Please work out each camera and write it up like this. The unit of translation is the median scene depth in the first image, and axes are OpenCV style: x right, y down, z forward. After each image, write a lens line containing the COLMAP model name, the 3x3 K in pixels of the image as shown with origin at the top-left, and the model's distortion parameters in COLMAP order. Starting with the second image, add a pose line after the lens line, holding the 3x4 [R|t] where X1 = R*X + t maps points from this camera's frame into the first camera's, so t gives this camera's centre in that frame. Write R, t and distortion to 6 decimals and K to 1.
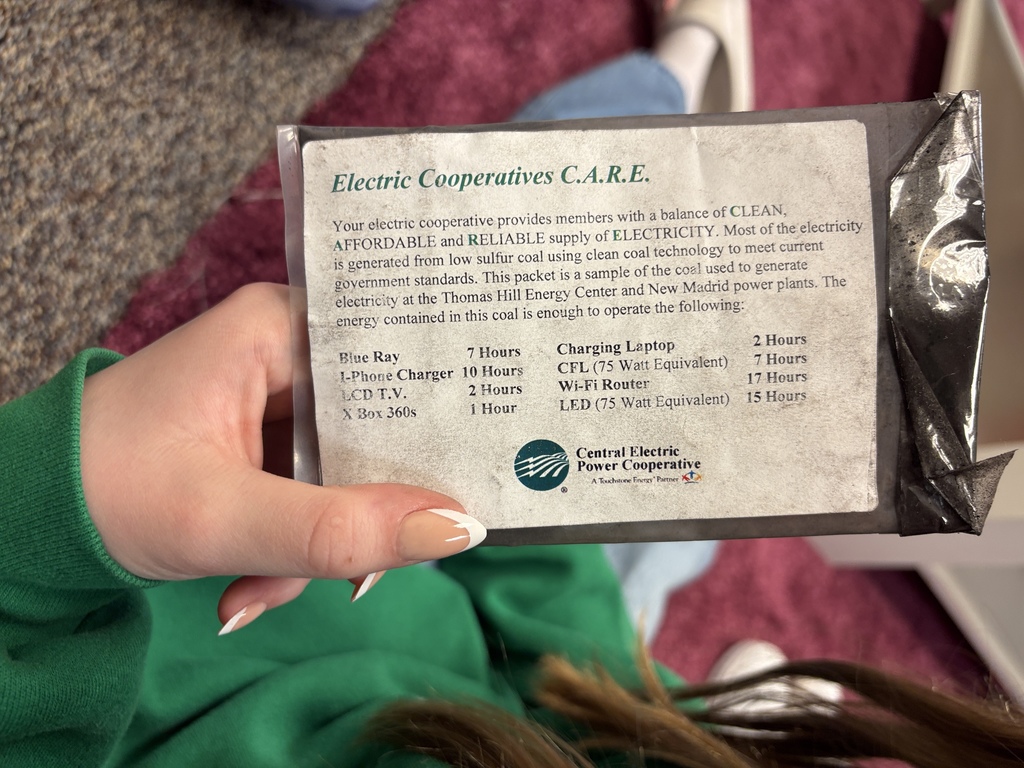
lens RADIAL K [[784.6, 0, 512.8], [0, 784.6, 383.6], [0, 0, 1]] dist [0.032423, -0.035298]
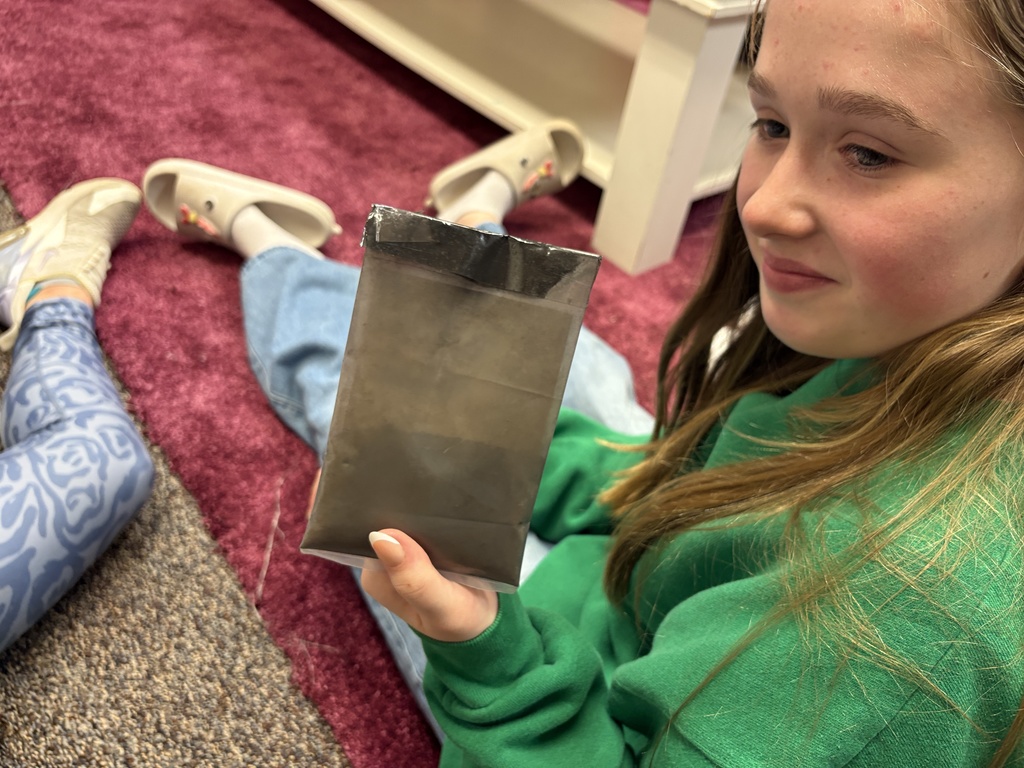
lens RADIAL K [[784.6, 0, 513.3], [0, 784.6, 384.9], [0, 0, 1]] dist [0.032423, -0.035298]
pose [[0.335247, -0.939118, 0.075279, 0.054818], [0.938653, 0.339801, 0.058877, -0.027588], [-0.080872, 0.050923, 0.995423, -0.453546]]
